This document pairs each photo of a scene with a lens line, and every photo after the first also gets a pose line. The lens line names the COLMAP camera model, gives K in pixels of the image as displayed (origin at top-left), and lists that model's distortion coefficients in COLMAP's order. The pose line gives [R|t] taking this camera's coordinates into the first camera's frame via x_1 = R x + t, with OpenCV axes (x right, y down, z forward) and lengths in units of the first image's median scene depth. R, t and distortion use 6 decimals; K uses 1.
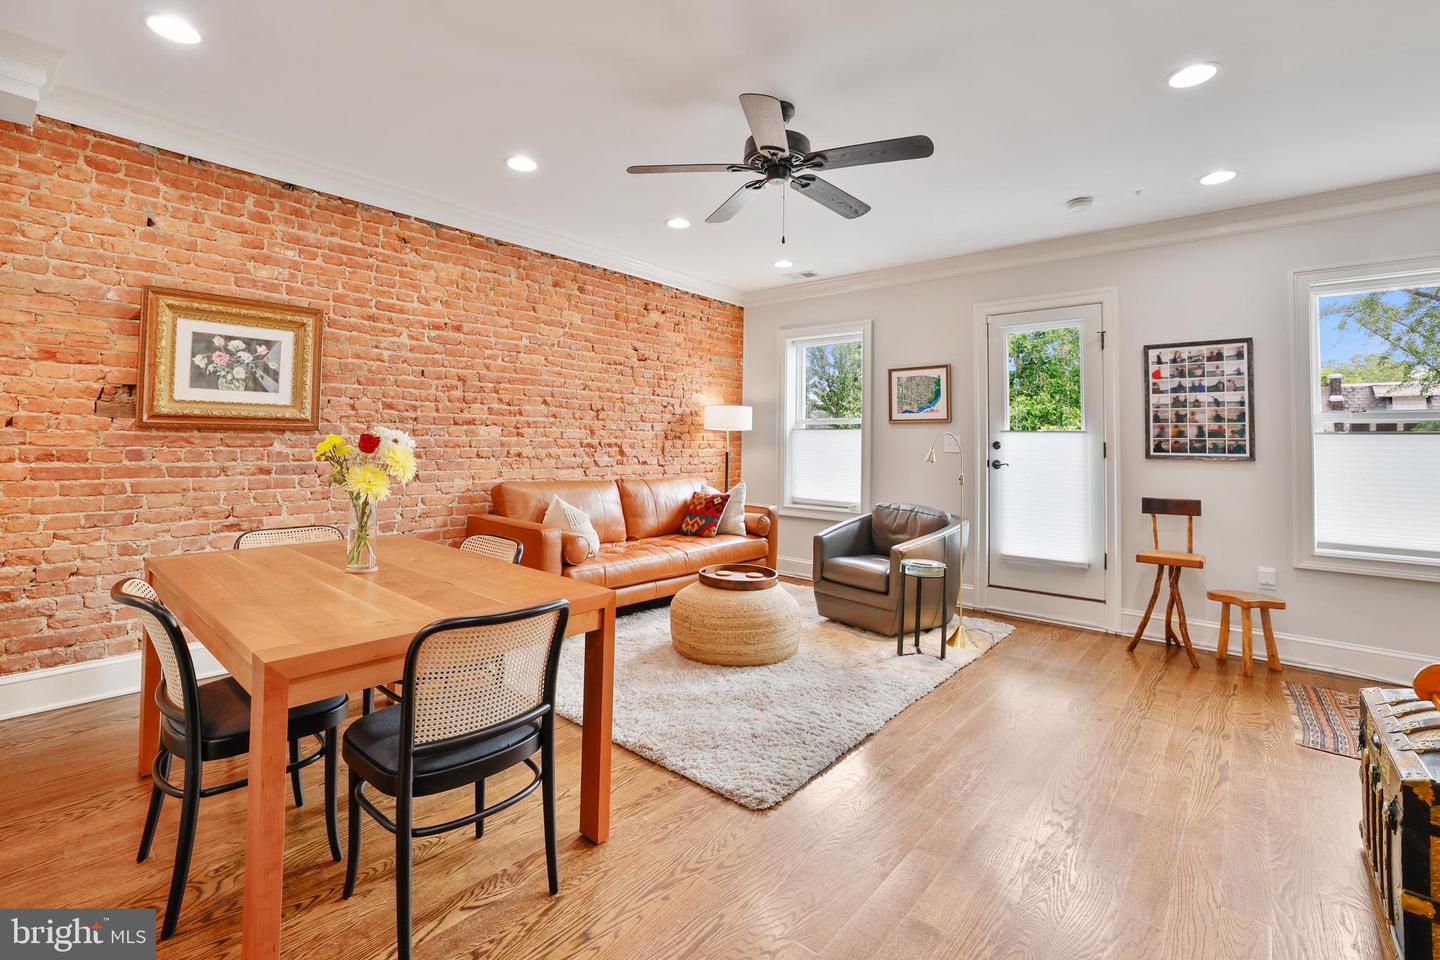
lens RADIAL K [[625.3, 0, 706.9], [0, 625.3, 418.1], [0, 0, 1]] dist [-0.048108, 0.016855]
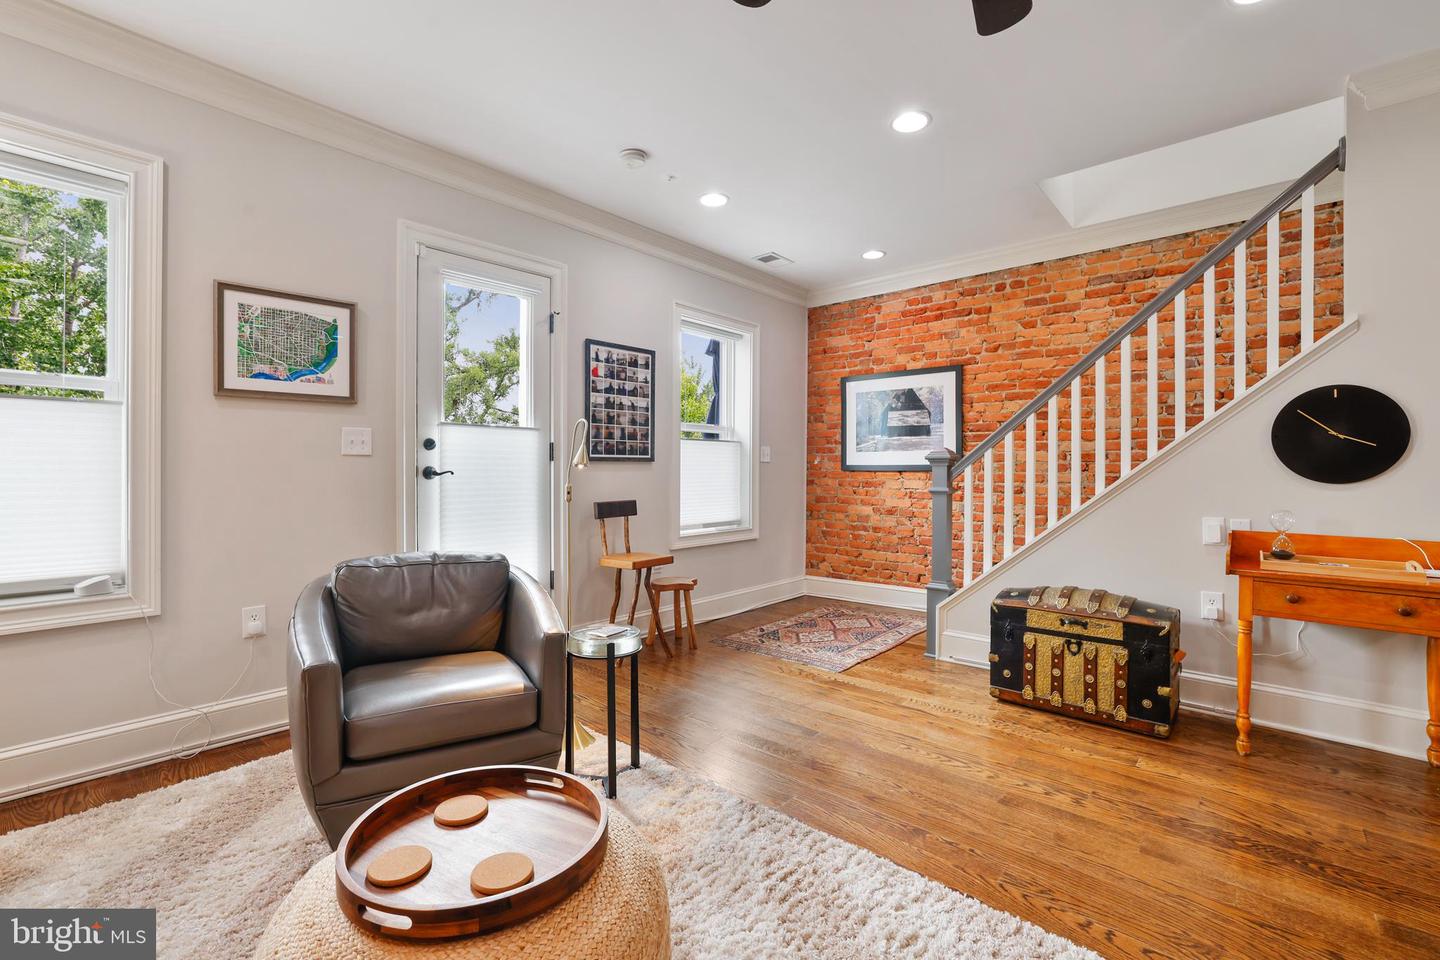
lens RADIAL K [[625.3, 0, 713.2], [0, 625.3, 468.2], [0, 0, 1]] dist [-0.048108, 0.016855]
pose [[0.007874, -0.018558, 0.999797, -0.239107], [-0.043232, 0.998887, 0.018881, 0.052986], [-0.999034, -0.043372, 0.007063, 0.829598]]
